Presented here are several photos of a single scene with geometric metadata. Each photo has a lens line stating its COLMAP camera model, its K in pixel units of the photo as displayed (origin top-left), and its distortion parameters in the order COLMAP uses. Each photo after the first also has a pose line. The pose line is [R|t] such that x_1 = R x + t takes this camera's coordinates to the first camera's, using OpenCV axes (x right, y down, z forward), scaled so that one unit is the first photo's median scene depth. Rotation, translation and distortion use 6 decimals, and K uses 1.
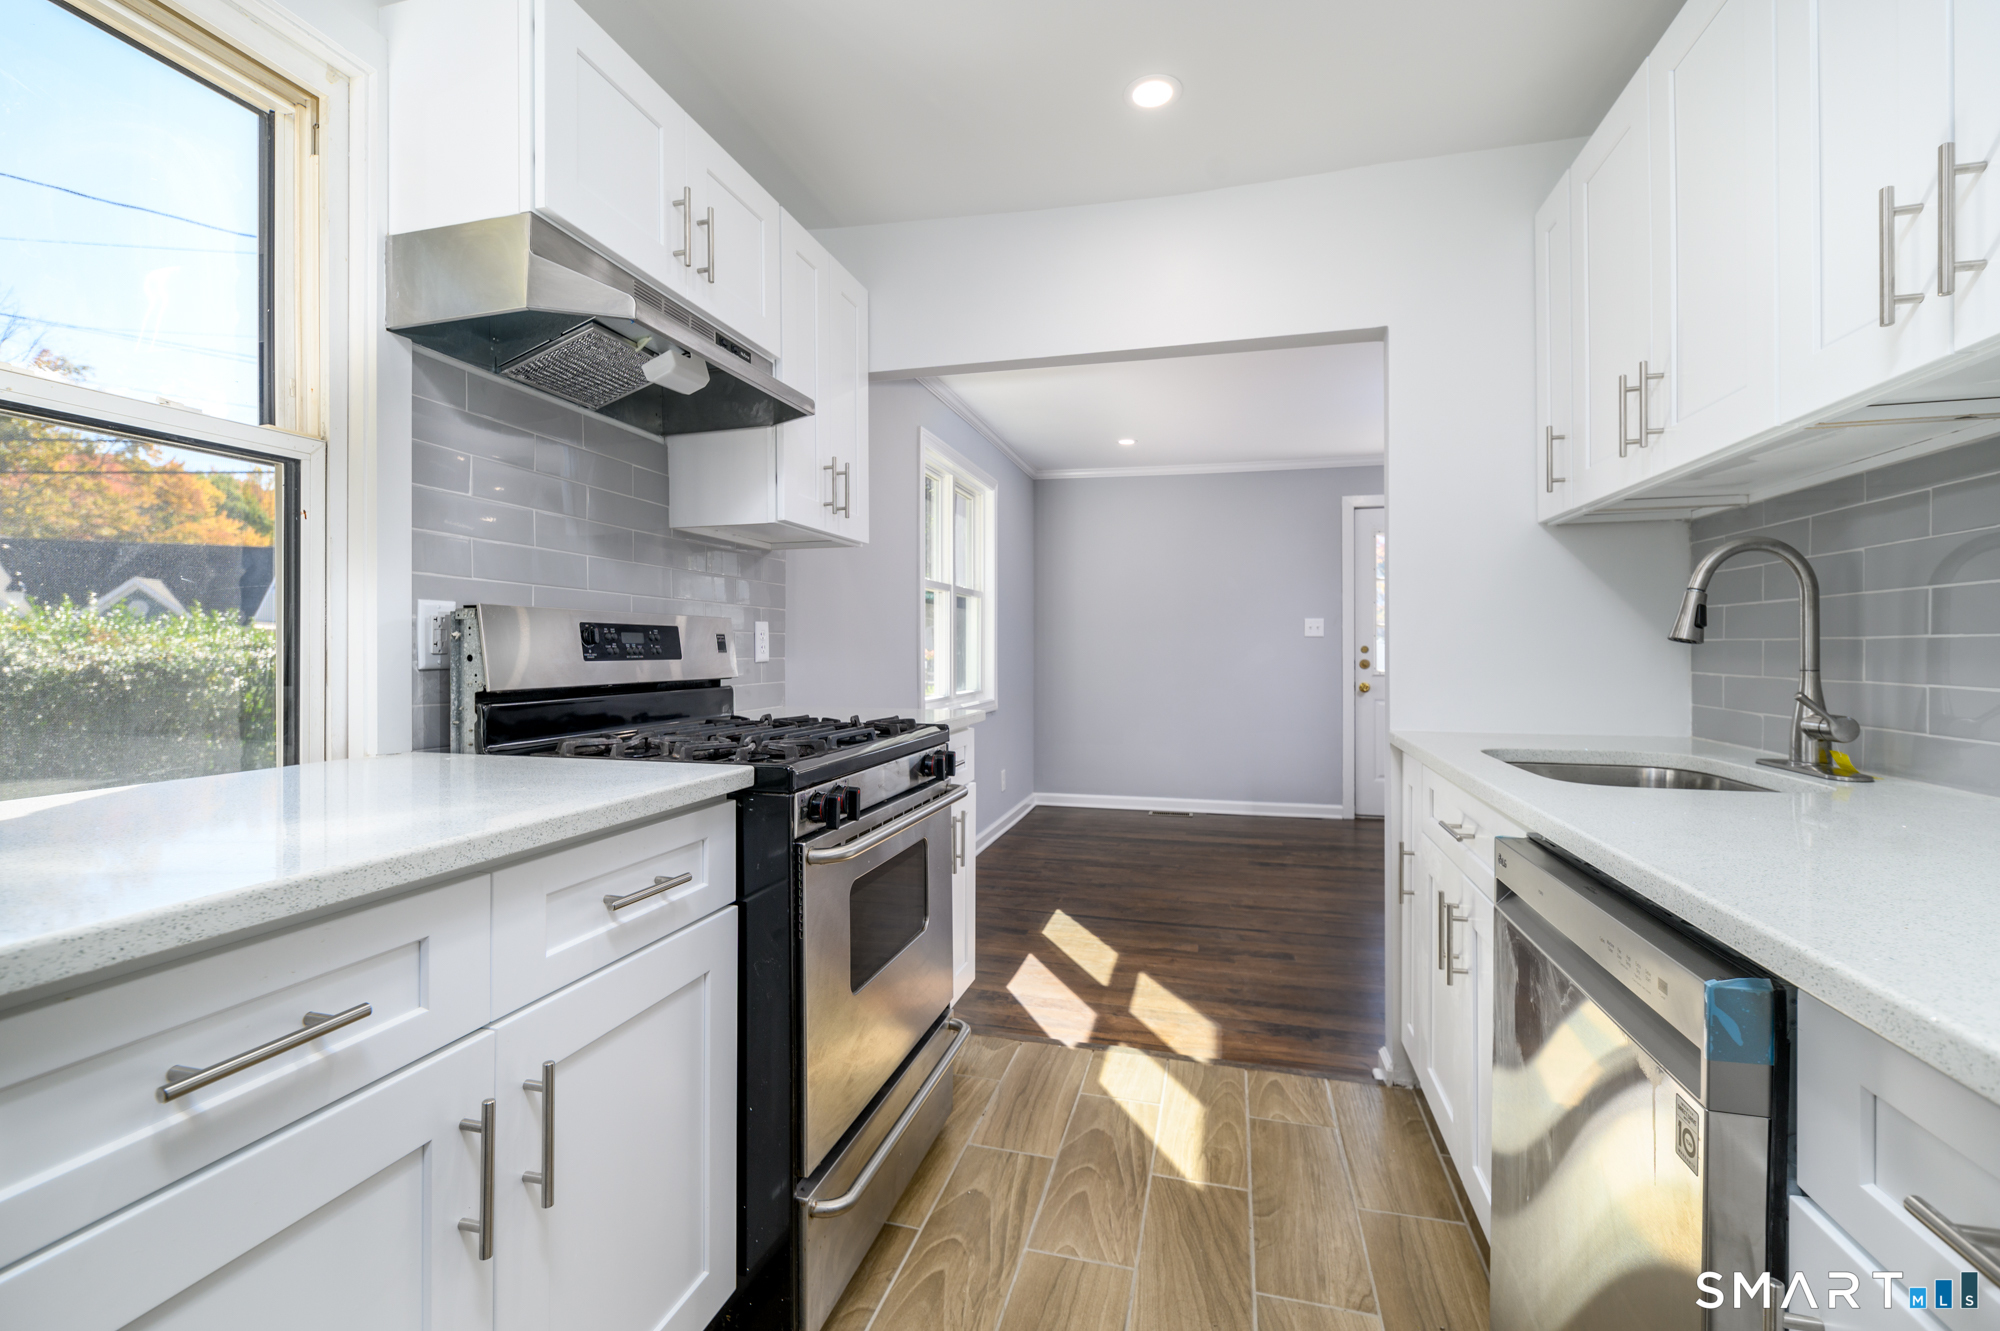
lens RADIAL K [[905.0, 0, 994.2], [0, 905.0, 651.5], [0, 0, 1]] dist [0.002256, 0.000568]
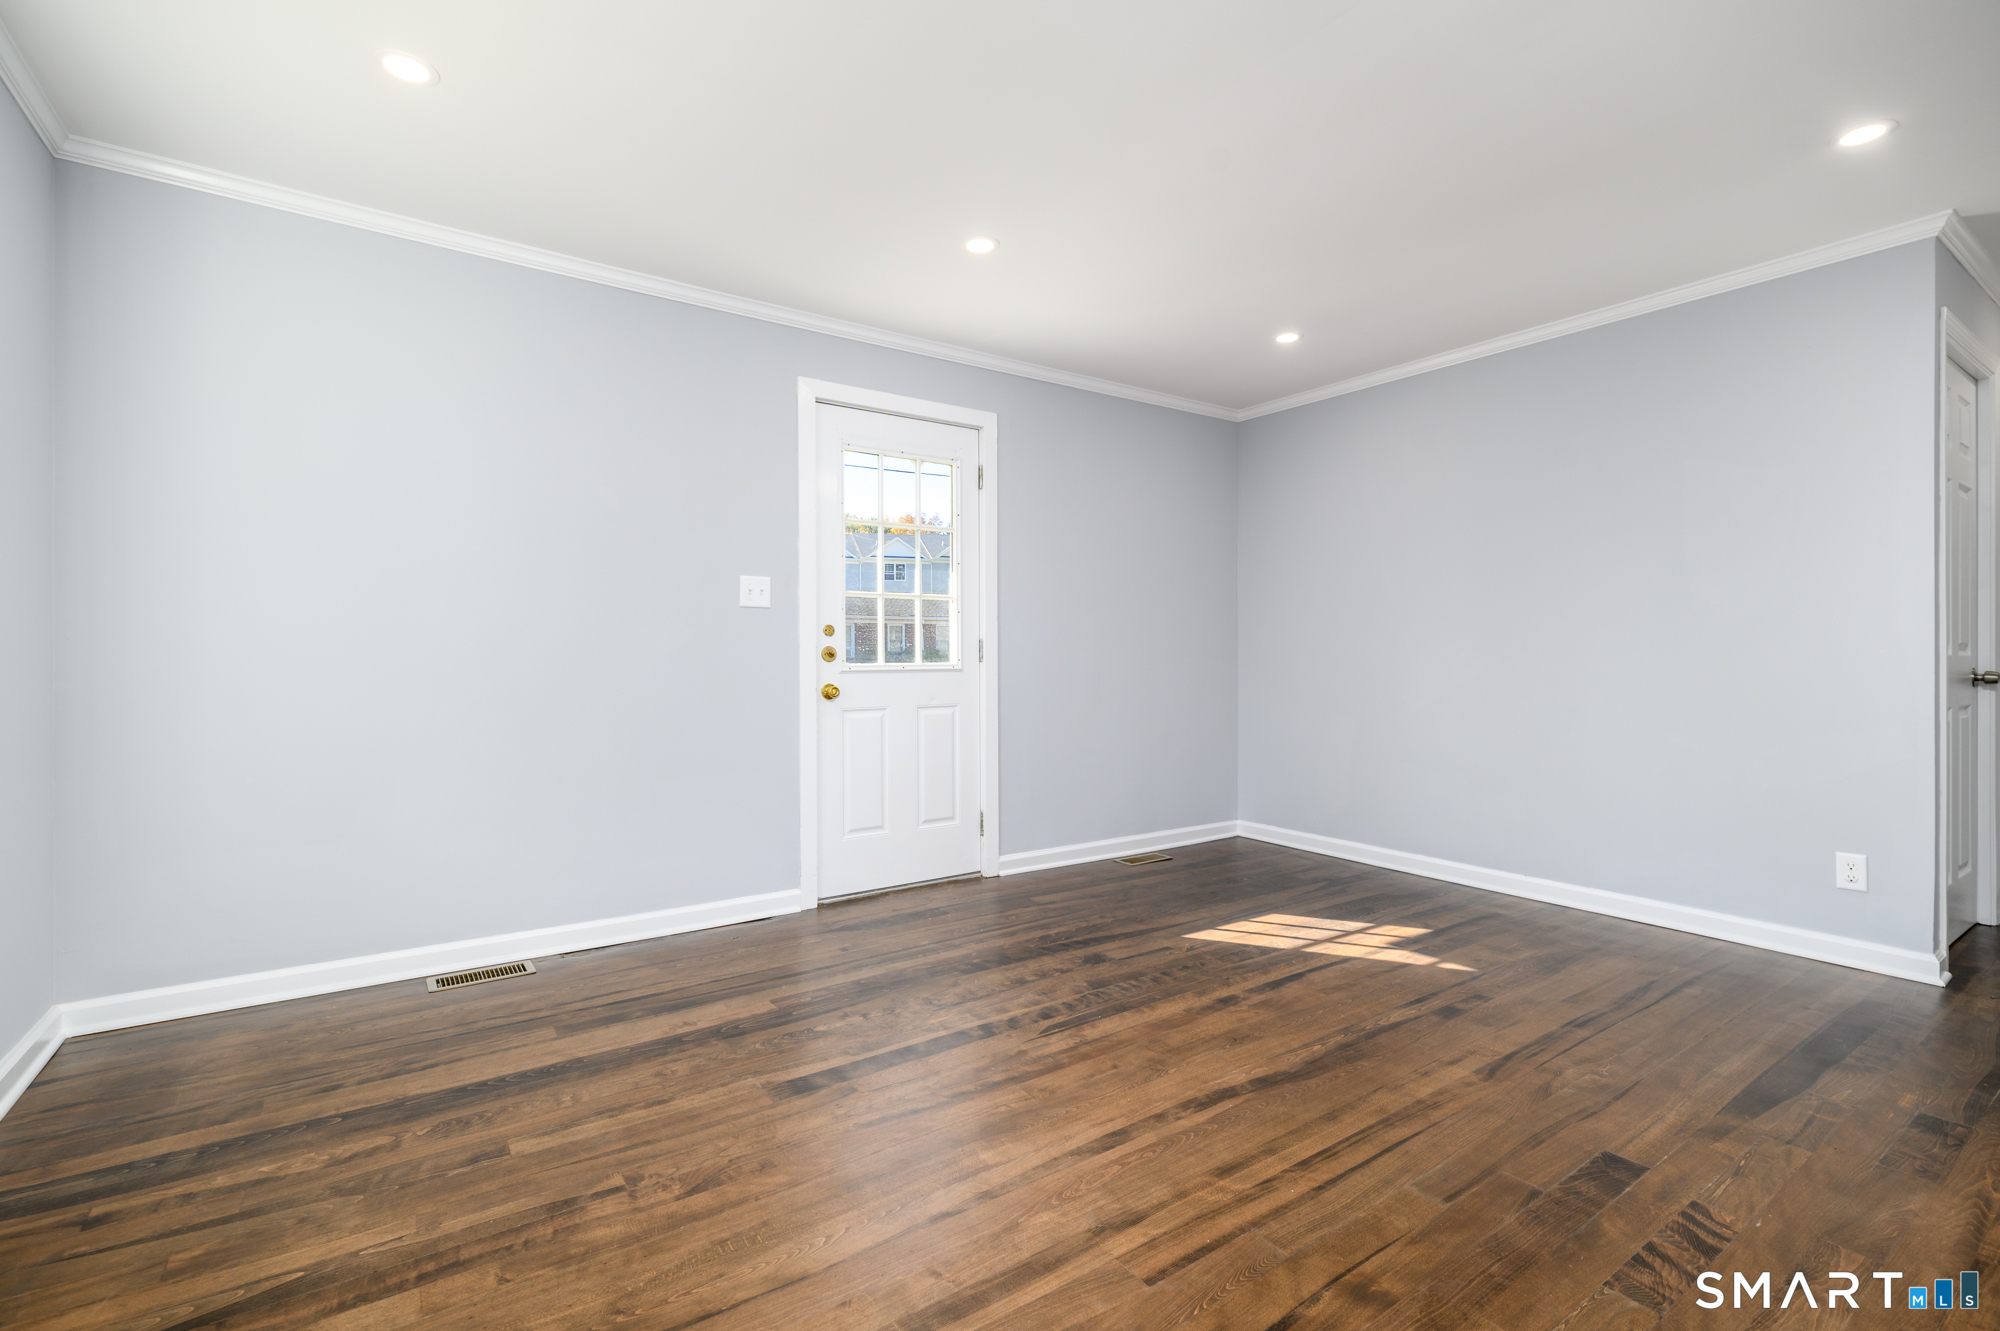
lens RADIAL K [[905.0, 0, 994.2], [0, 905.0, 651.5], [0, 0, 1]] dist [0.002256, 0.000568]
pose [[0.645625, -0.001440, 0.763653, 0.008337], [-0.001707, 0.999993, 0.003328, 0.009977], [-0.763653, -0.003452, 0.645618, 0.511819]]
